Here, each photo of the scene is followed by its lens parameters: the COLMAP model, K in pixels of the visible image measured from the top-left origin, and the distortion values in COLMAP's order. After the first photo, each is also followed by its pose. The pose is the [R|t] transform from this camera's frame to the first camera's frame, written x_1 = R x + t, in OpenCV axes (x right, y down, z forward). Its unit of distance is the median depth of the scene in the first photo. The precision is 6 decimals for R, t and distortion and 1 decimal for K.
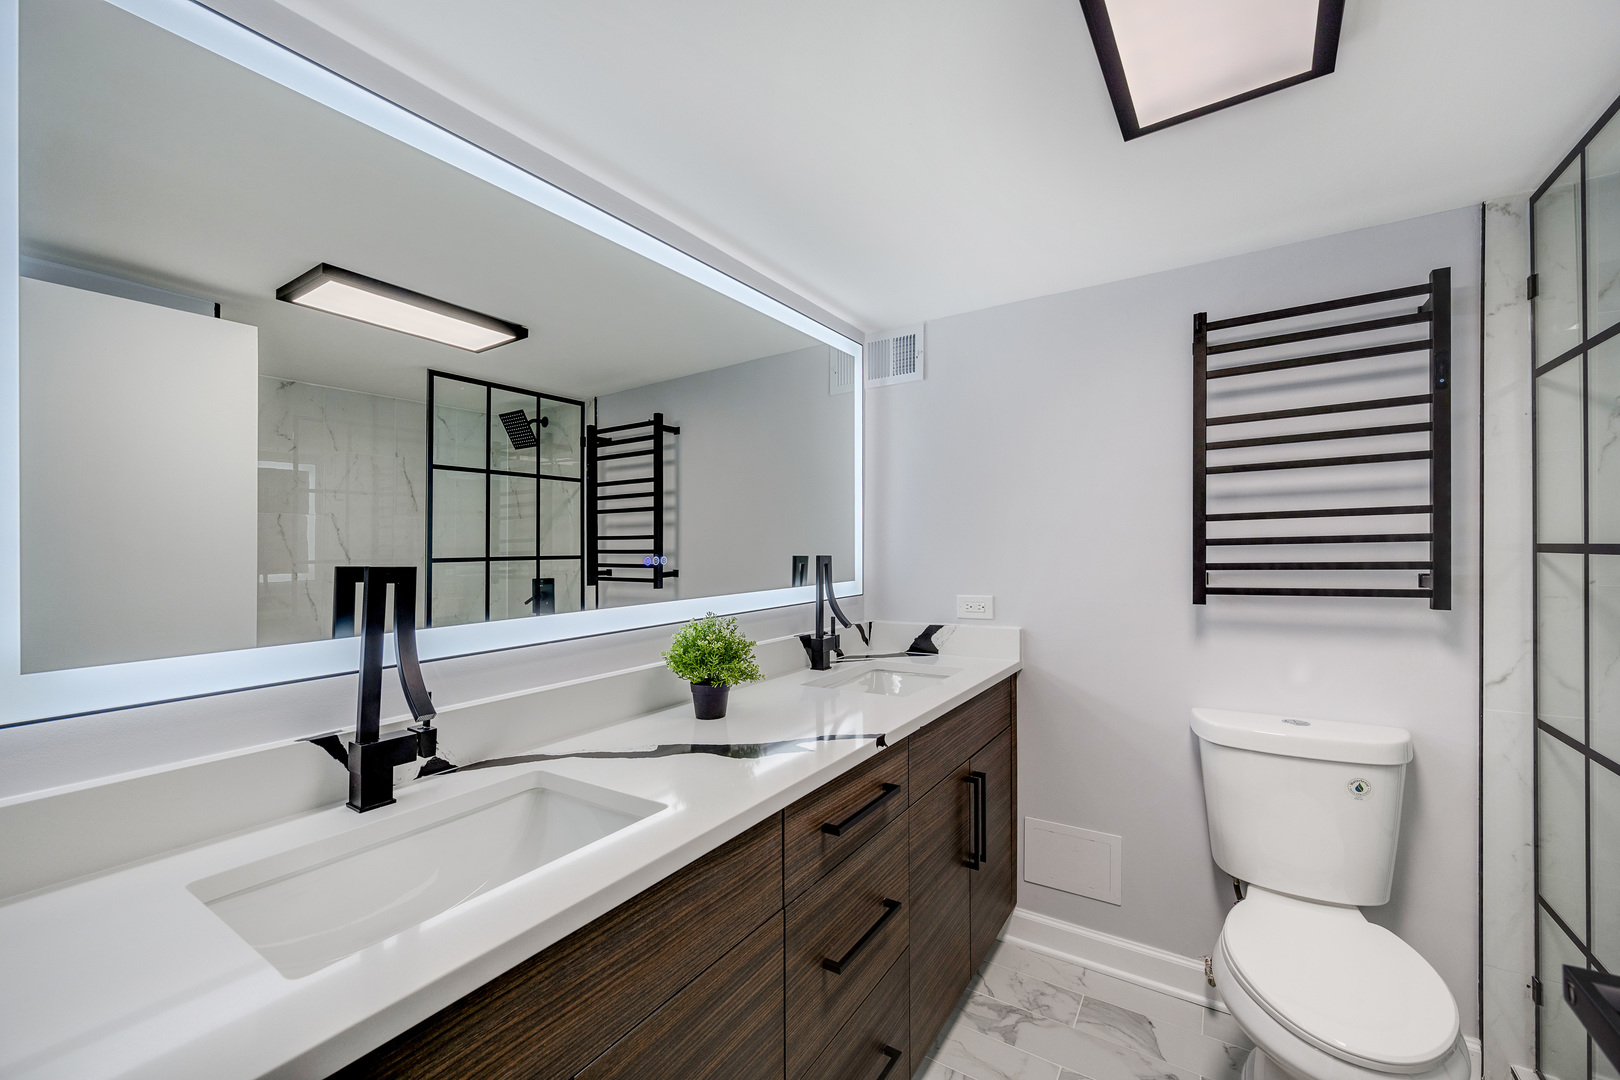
lens RADIAL K [[642.4, 0, 817.0], [0, 642.4, 545.3], [0, 0, 1]] dist [0.003596, 0.000002]
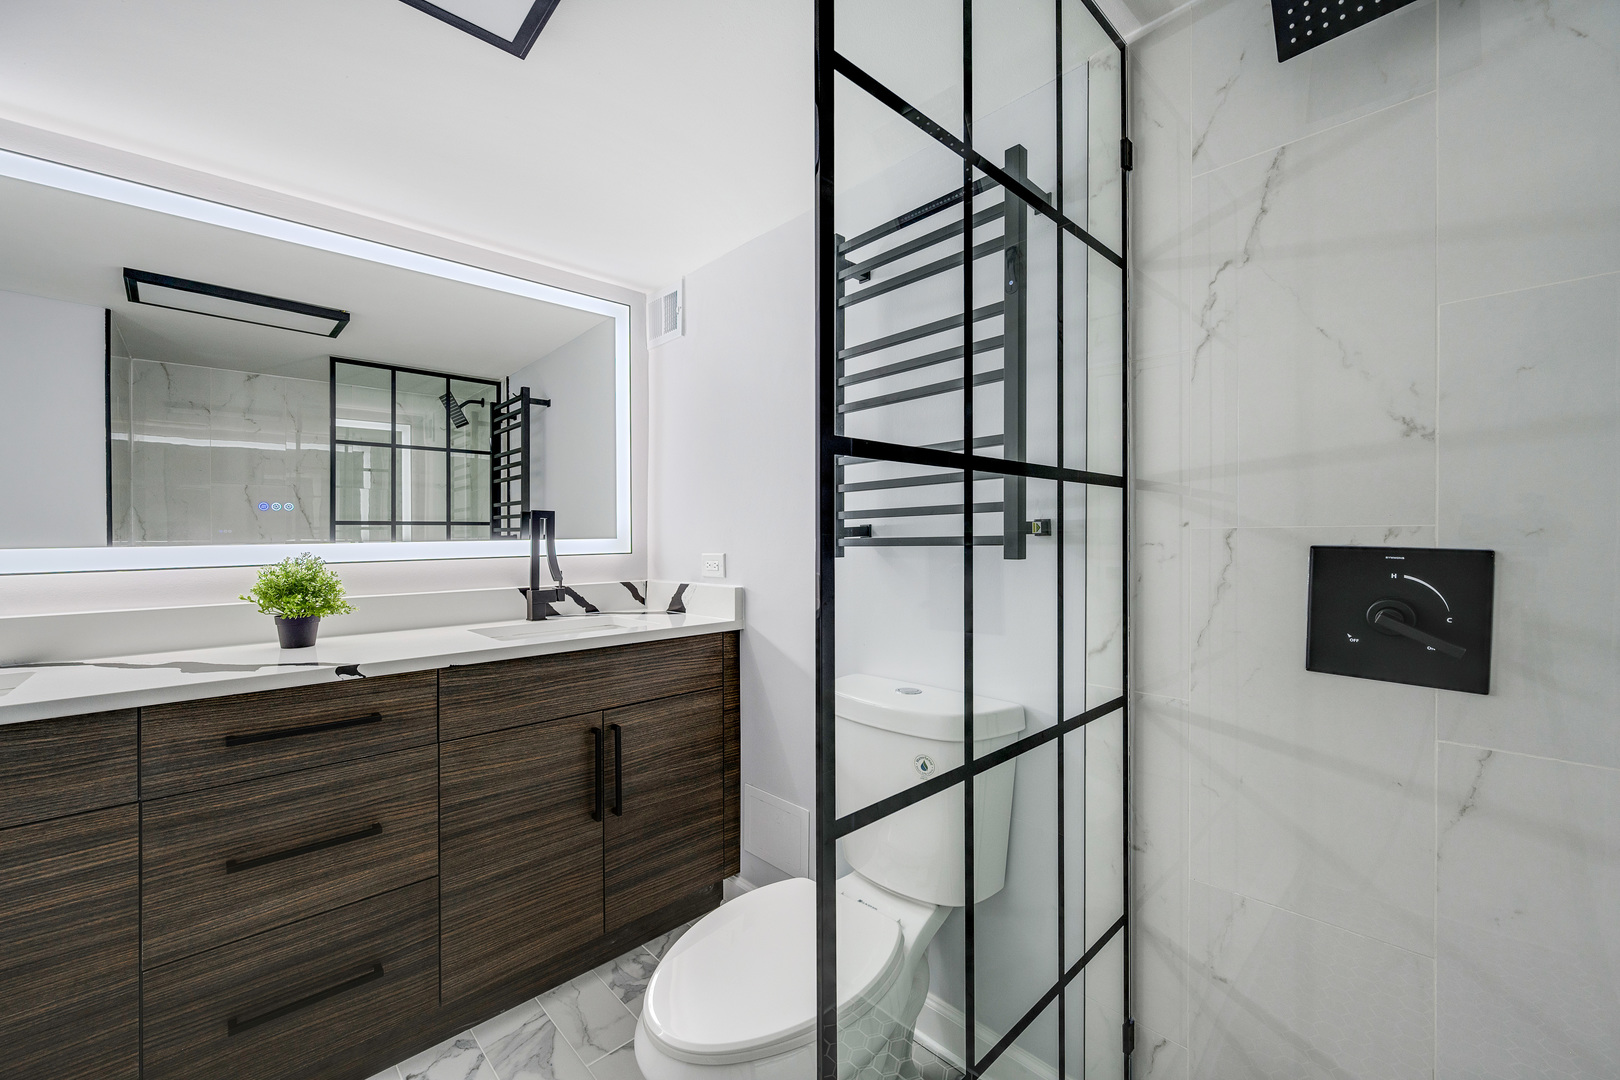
lens RADIAL K [[642.4, 0, 816.2], [0, 642.4, 536.2], [0, 0, 1]] dist [0.003596, 0.000002]
pose [[0.972667, 0.006087, -0.232125, 0.596987], [-0.005070, 0.999975, 0.004979, 0.043977], [0.232149, -0.003666, 0.972673, 0.088050]]
